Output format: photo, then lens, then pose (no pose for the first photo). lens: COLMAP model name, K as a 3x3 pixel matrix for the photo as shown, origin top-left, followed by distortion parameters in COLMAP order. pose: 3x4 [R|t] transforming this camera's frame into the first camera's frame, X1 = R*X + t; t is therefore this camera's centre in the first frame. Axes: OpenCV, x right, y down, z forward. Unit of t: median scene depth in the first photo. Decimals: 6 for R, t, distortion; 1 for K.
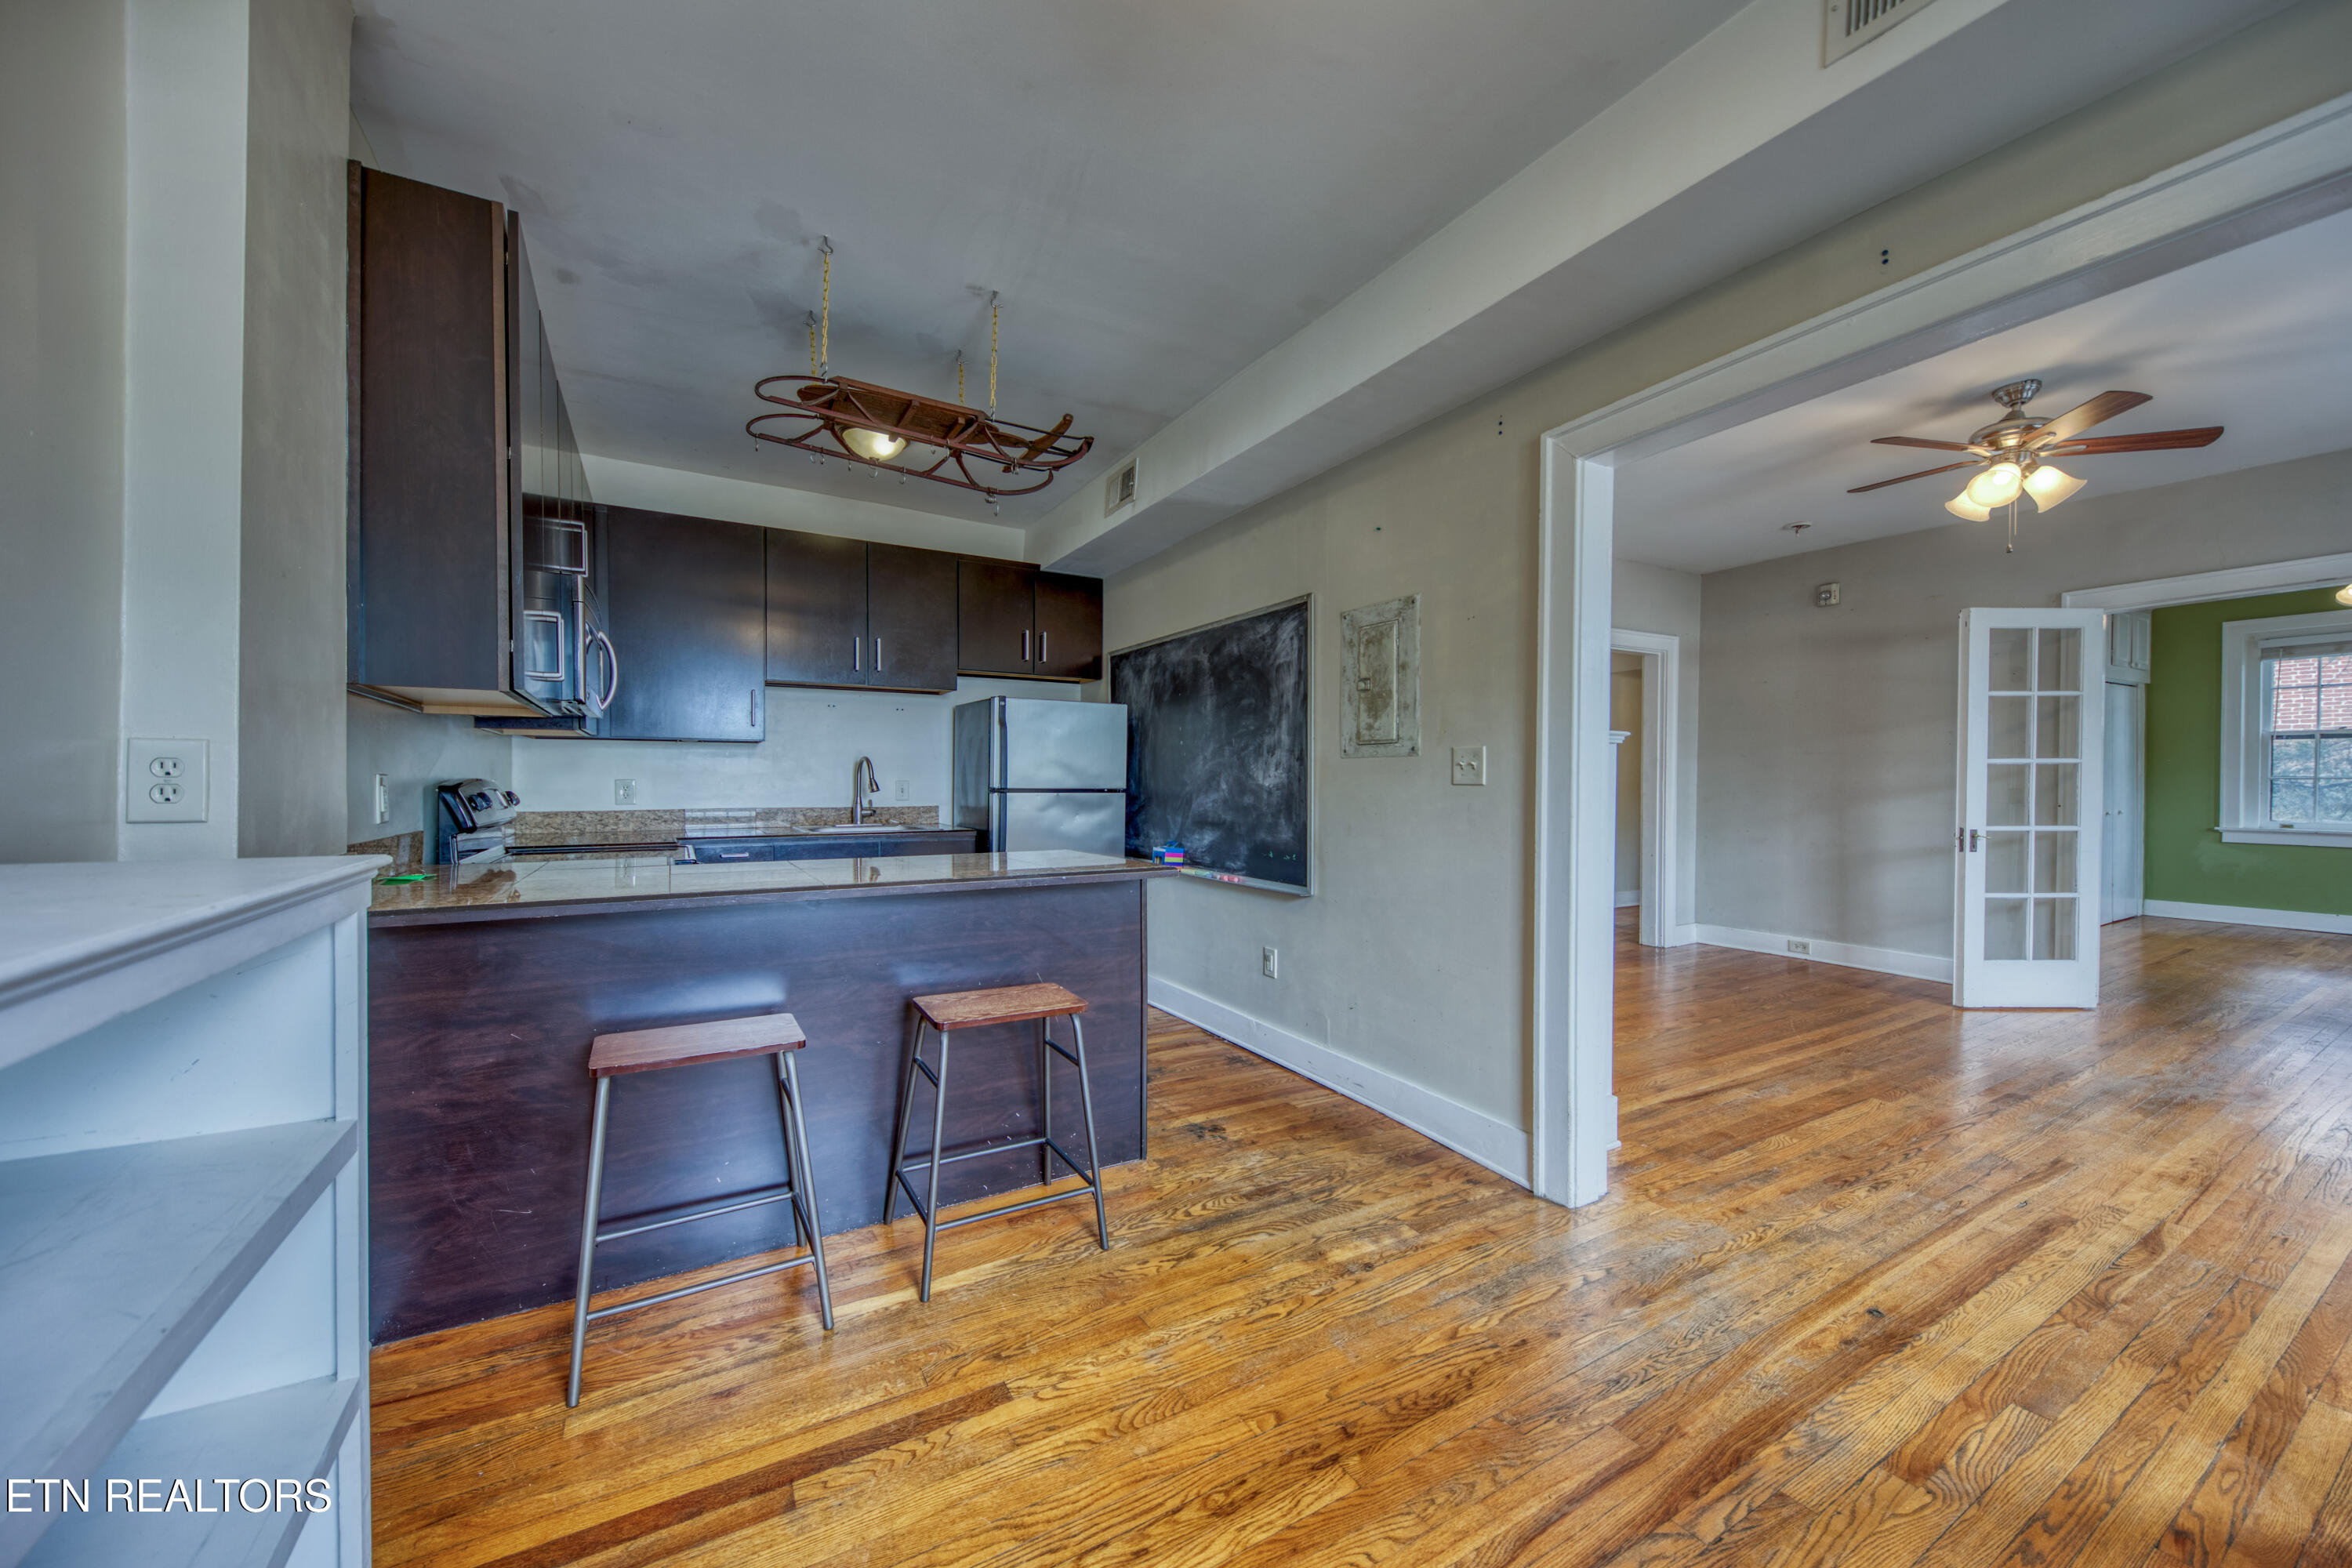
lens RADIAL K [[806.0, 0, 1180.9], [0, 806.0, 803.5], [0, 0, 1]] dist [0.011785, -0.000186]
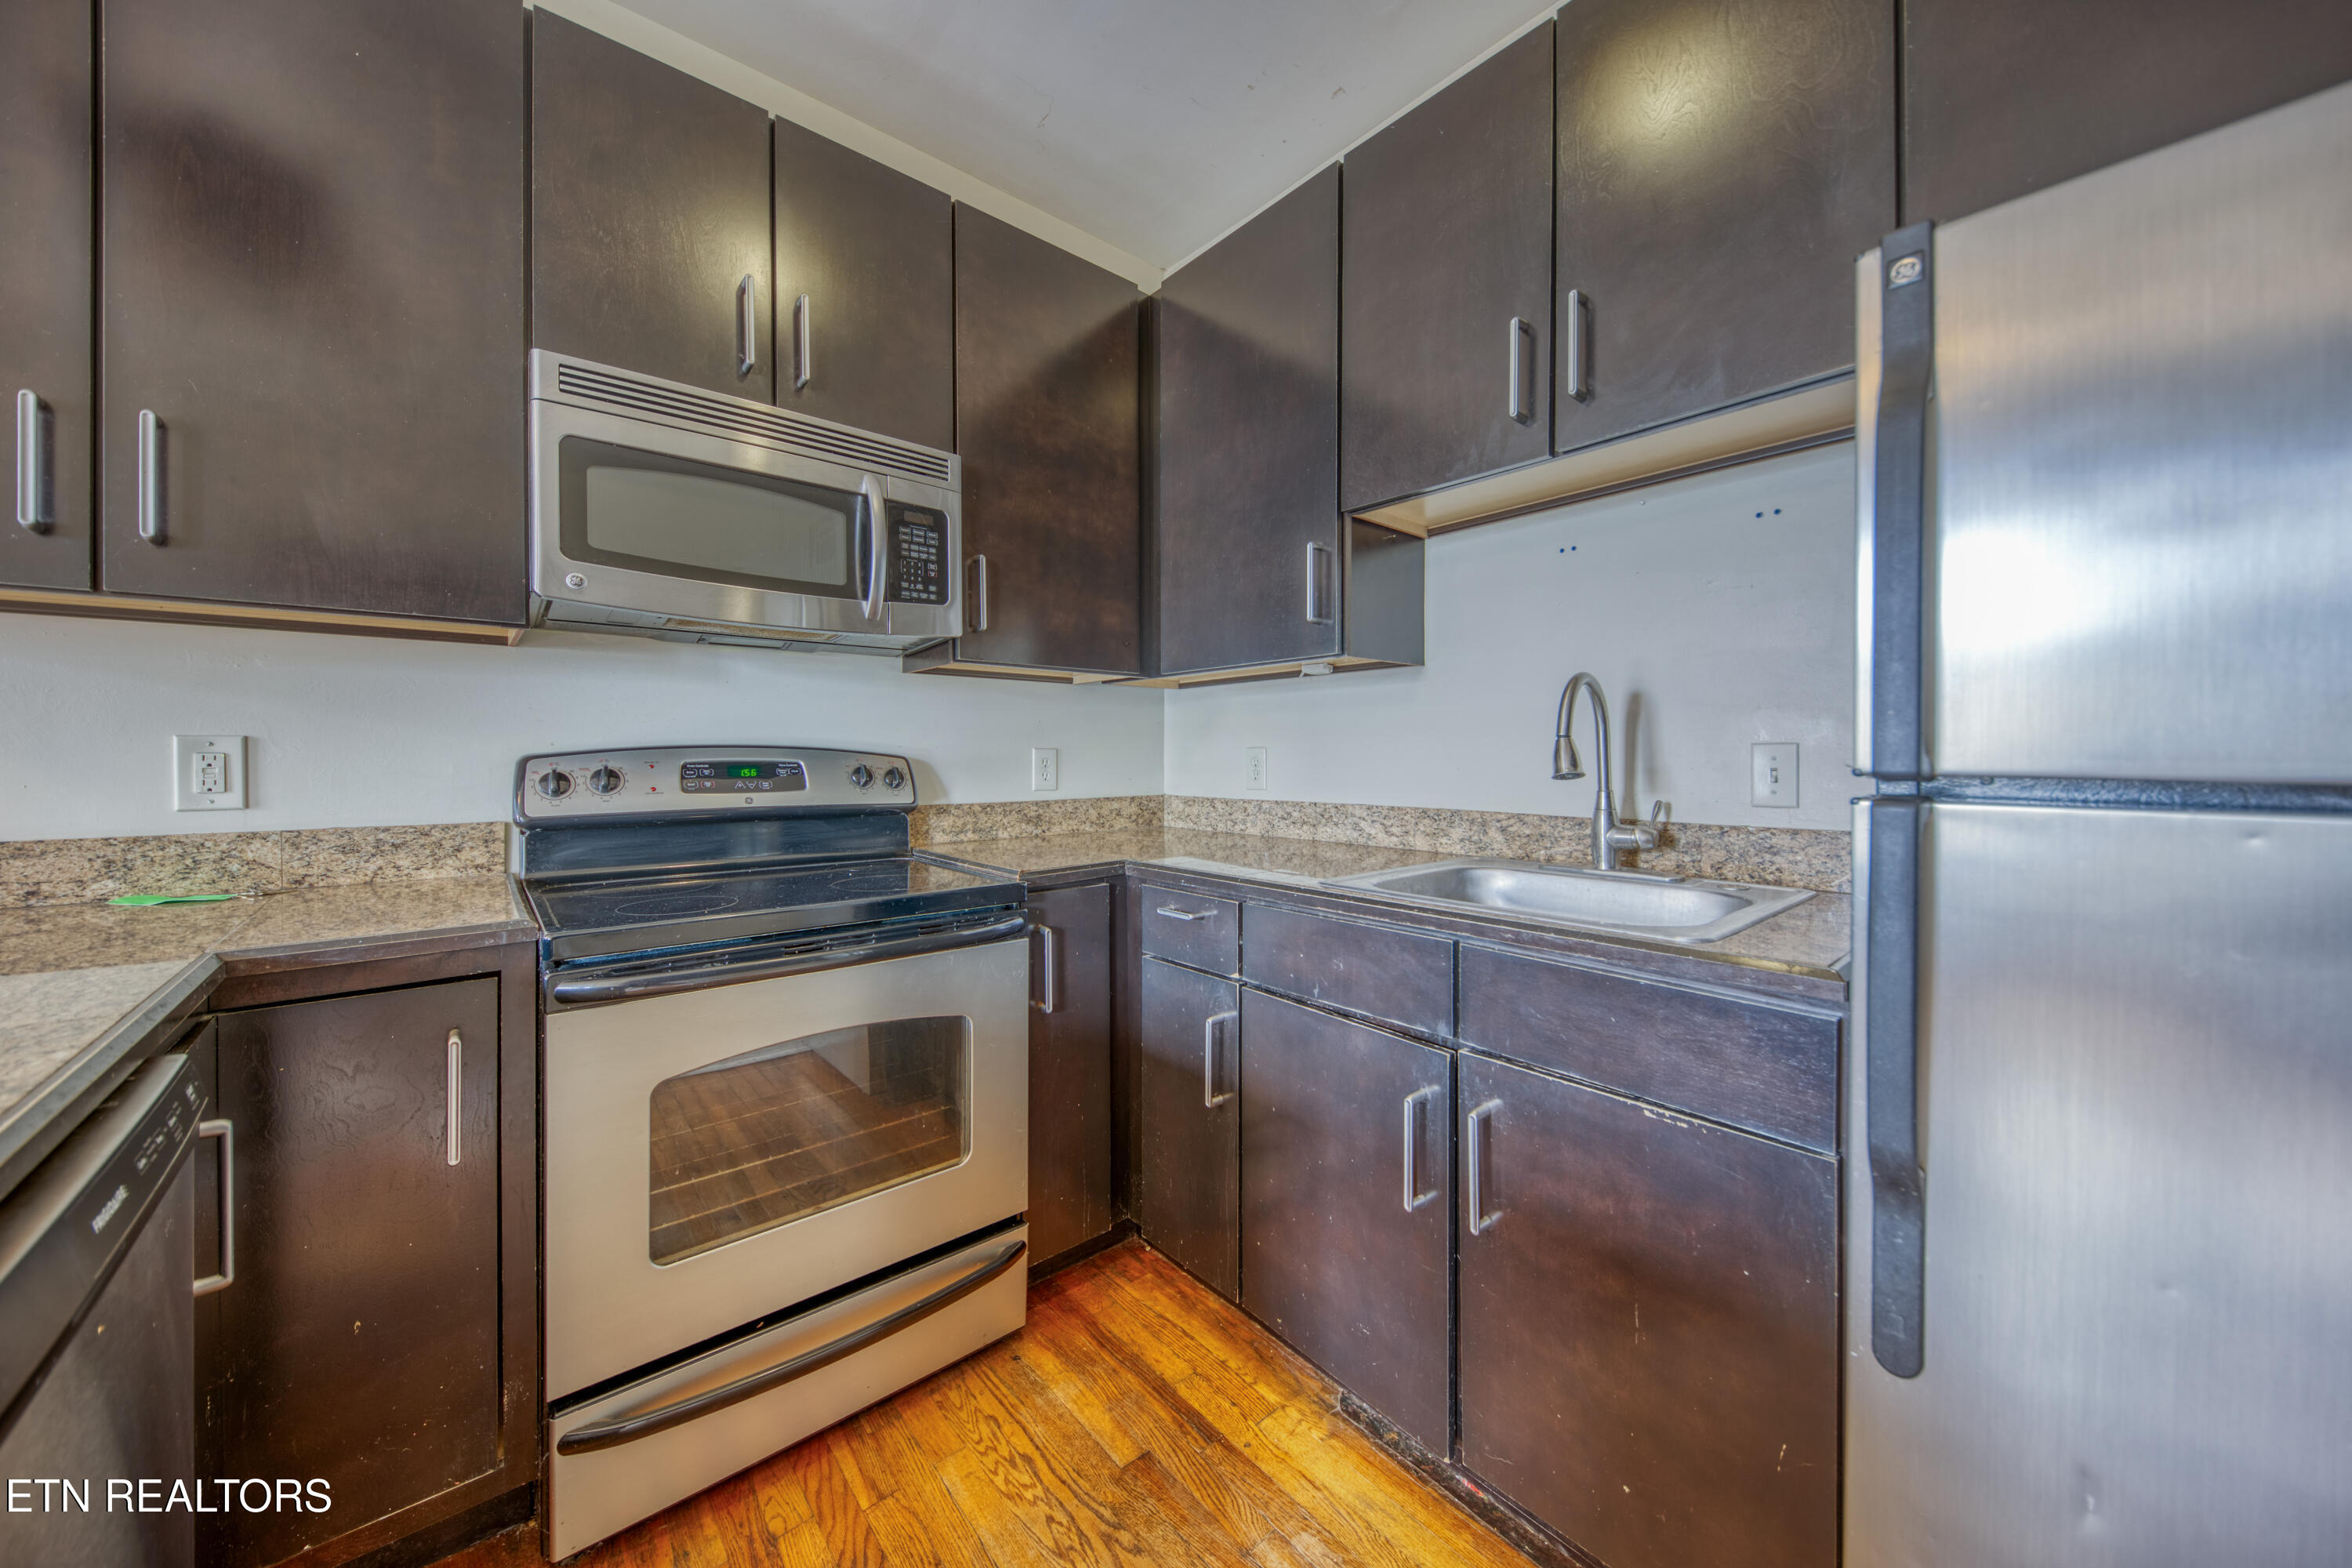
lens RADIAL K [[833.3, 0, 1175.3], [0, 833.3, 757.2], [0, 0, 1]] dist [0.000113, -0.000043]
pose [[0.137293, -0.000438, -0.990530, -0.096204], [-0.013981, 0.999899, -0.002380, -0.019280], [0.990432, 0.014175, 0.137273, 0.853479]]
